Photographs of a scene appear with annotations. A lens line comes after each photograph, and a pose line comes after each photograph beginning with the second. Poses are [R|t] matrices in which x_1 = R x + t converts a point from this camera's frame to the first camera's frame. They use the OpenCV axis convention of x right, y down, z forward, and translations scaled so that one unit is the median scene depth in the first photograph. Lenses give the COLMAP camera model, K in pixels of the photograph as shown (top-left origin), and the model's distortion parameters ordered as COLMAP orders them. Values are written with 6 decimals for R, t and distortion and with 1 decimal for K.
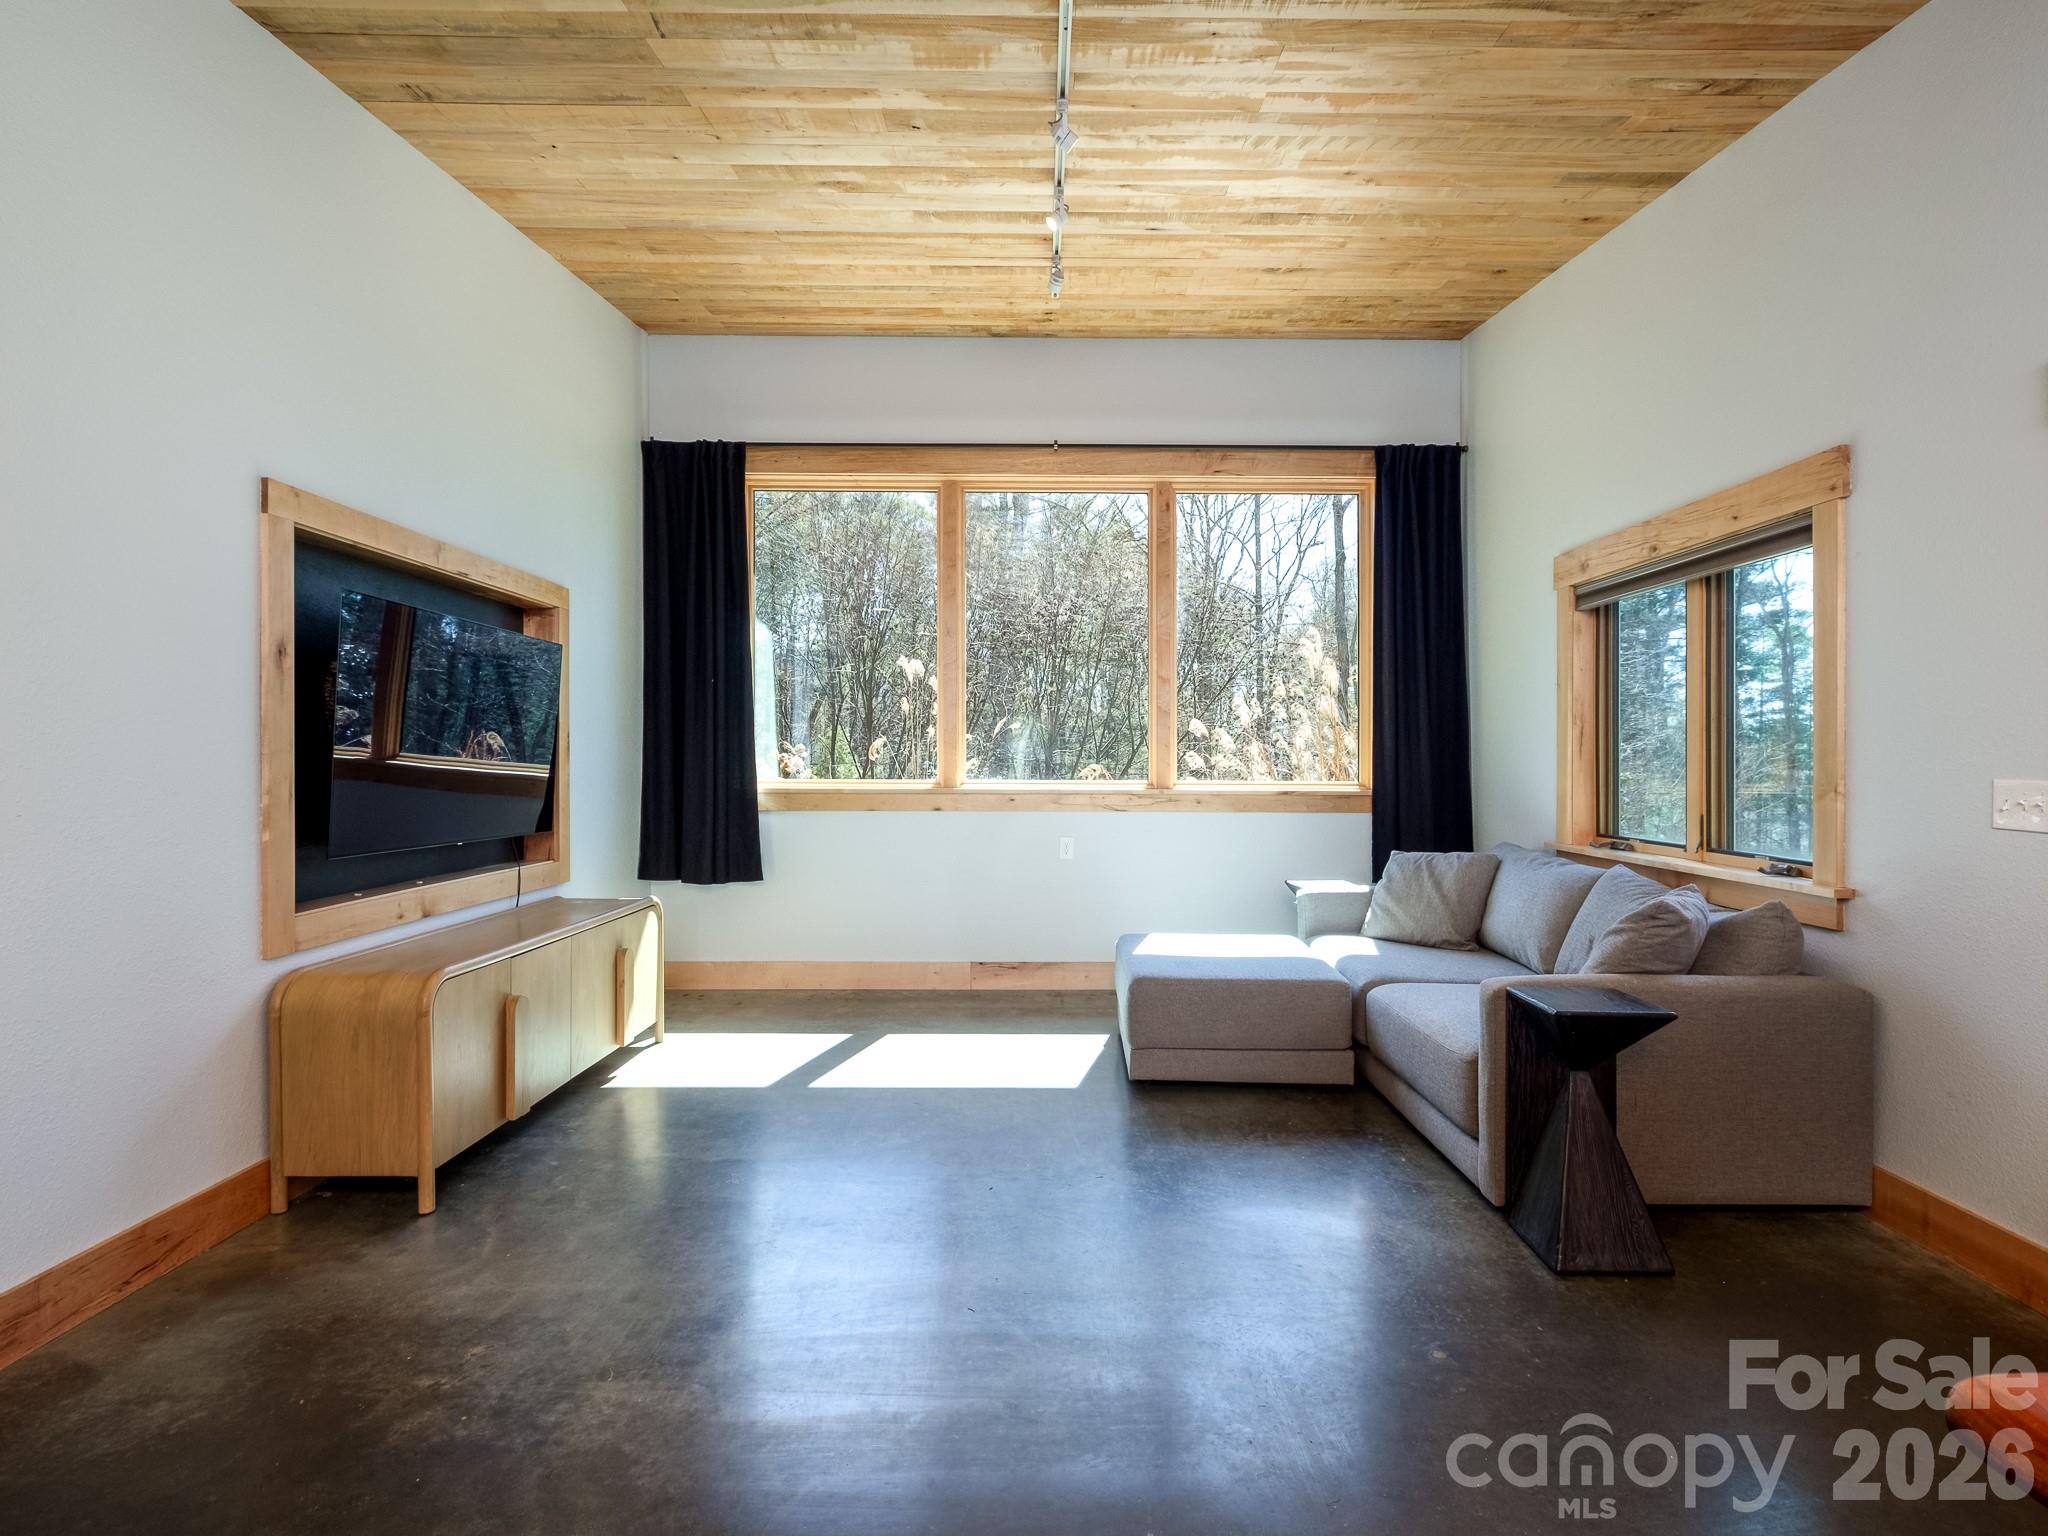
lens RADIAL K [[1062.4, 0, 1012.4], [0, 1062.4, 769.8], [0, 0, 1]] dist [-0.000964, -0.003194]
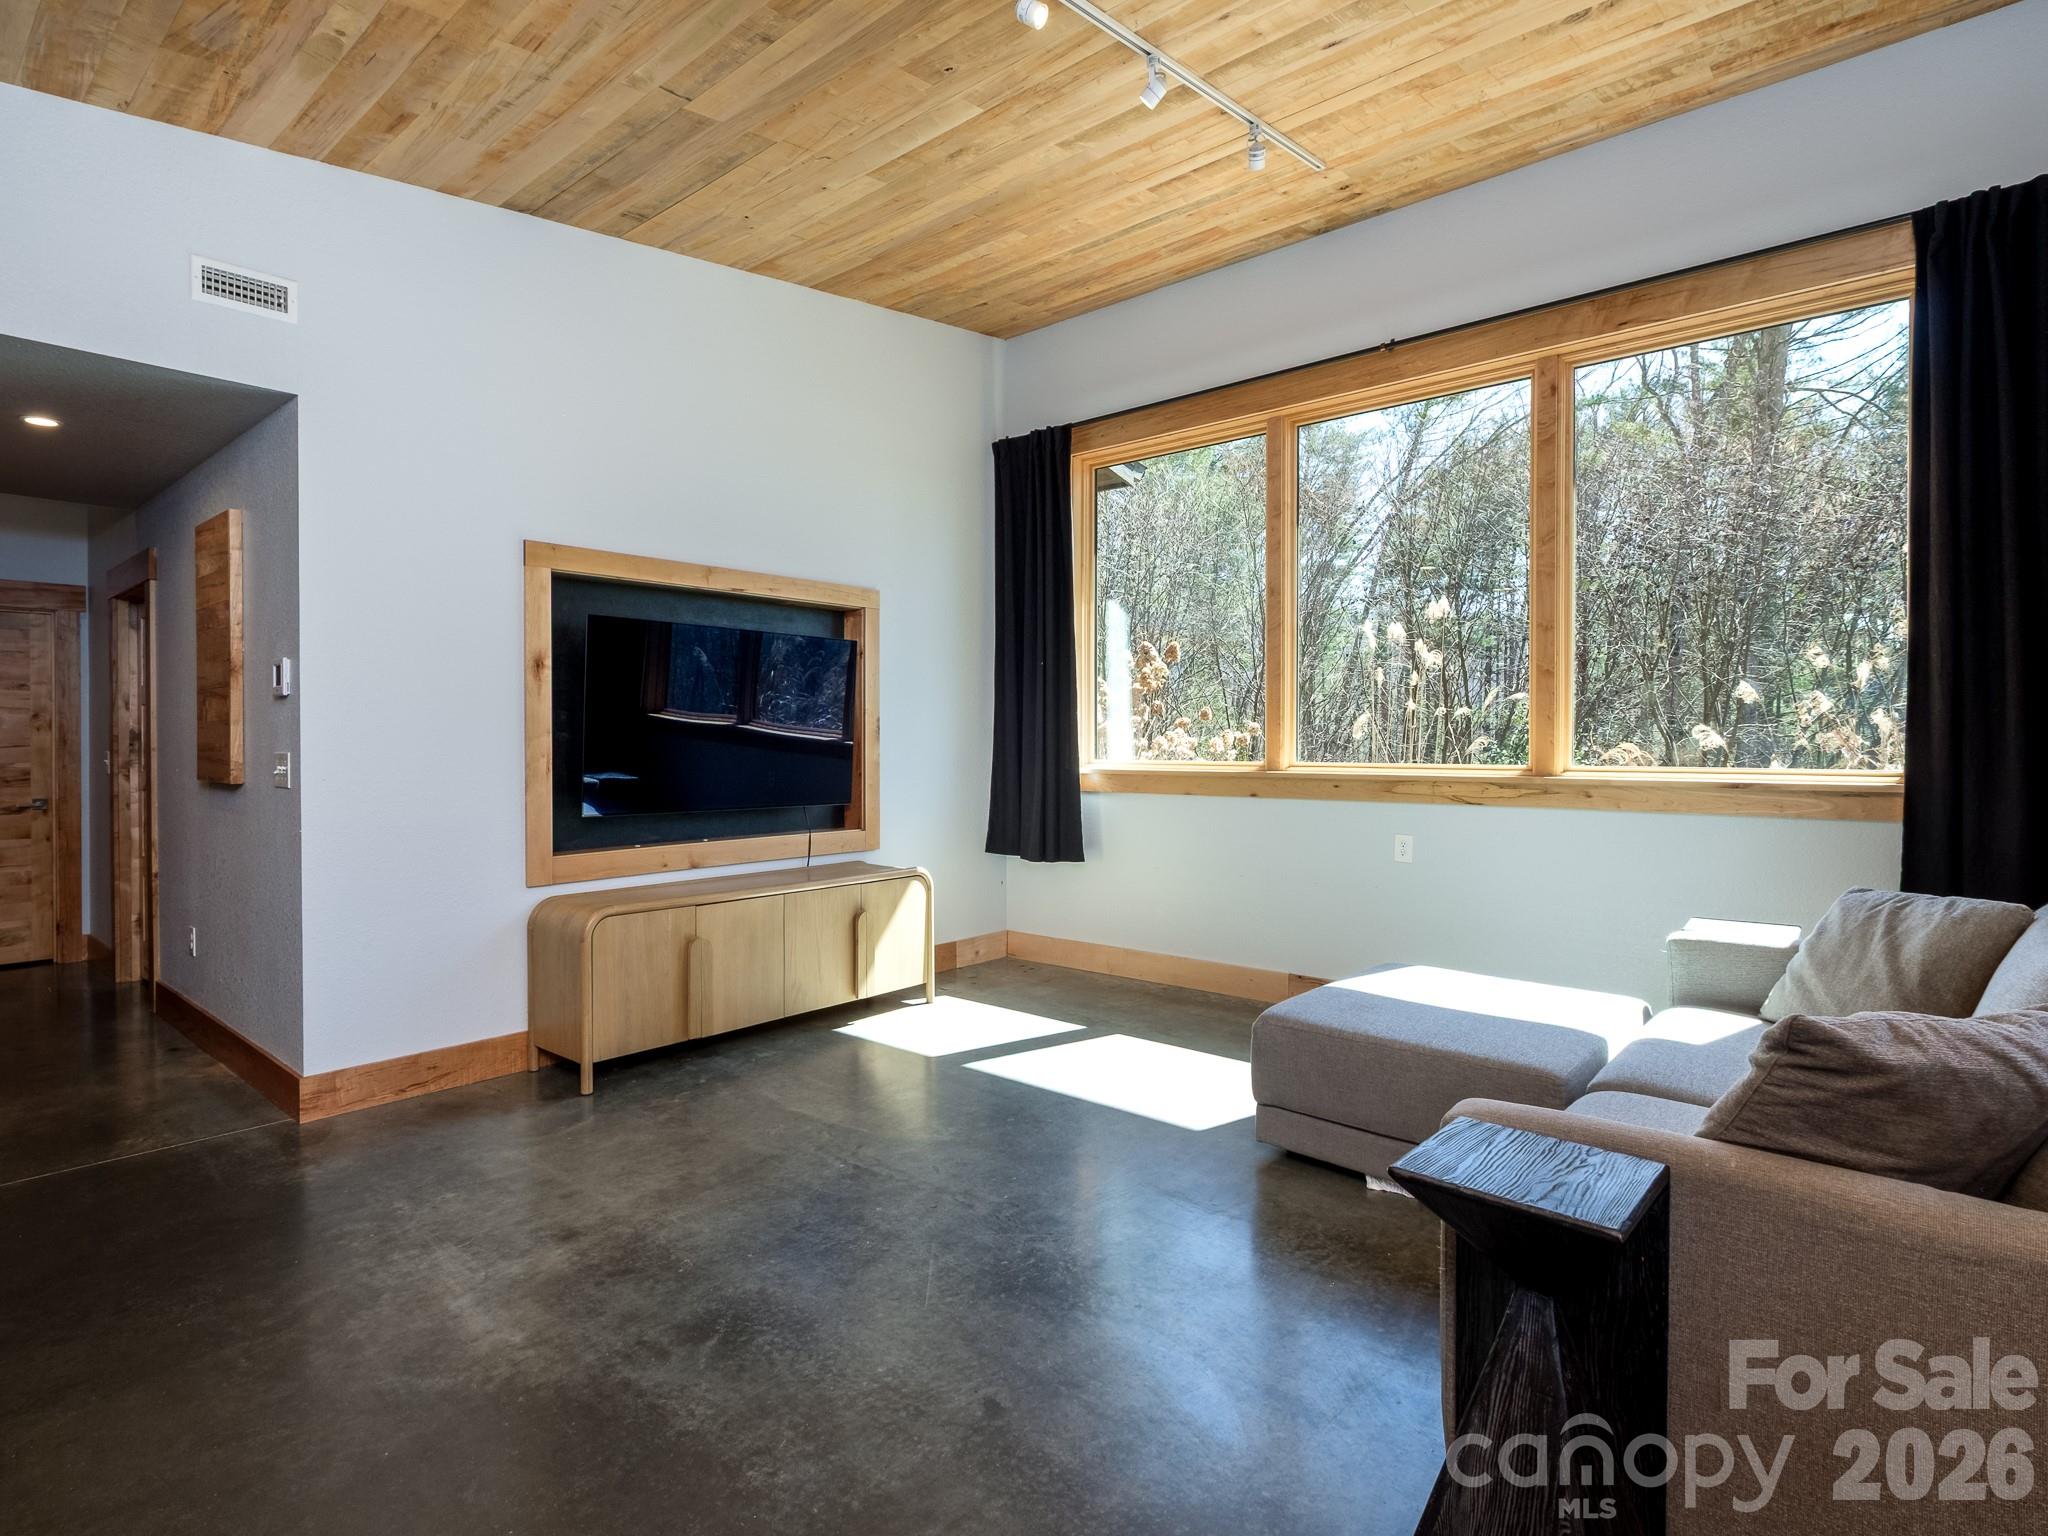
lens RADIAL K [[1062.4, 0, 1014.4], [0, 1062.4, 761.3], [0, 0, 1]] dist [-0.000964, -0.003194]
pose [[0.738754, 0.007572, -0.673933, 0.441307], [-0.000405, 0.999942, 0.010791, -0.000687], [0.673975, -0.007699, 0.738714, 0.253559]]
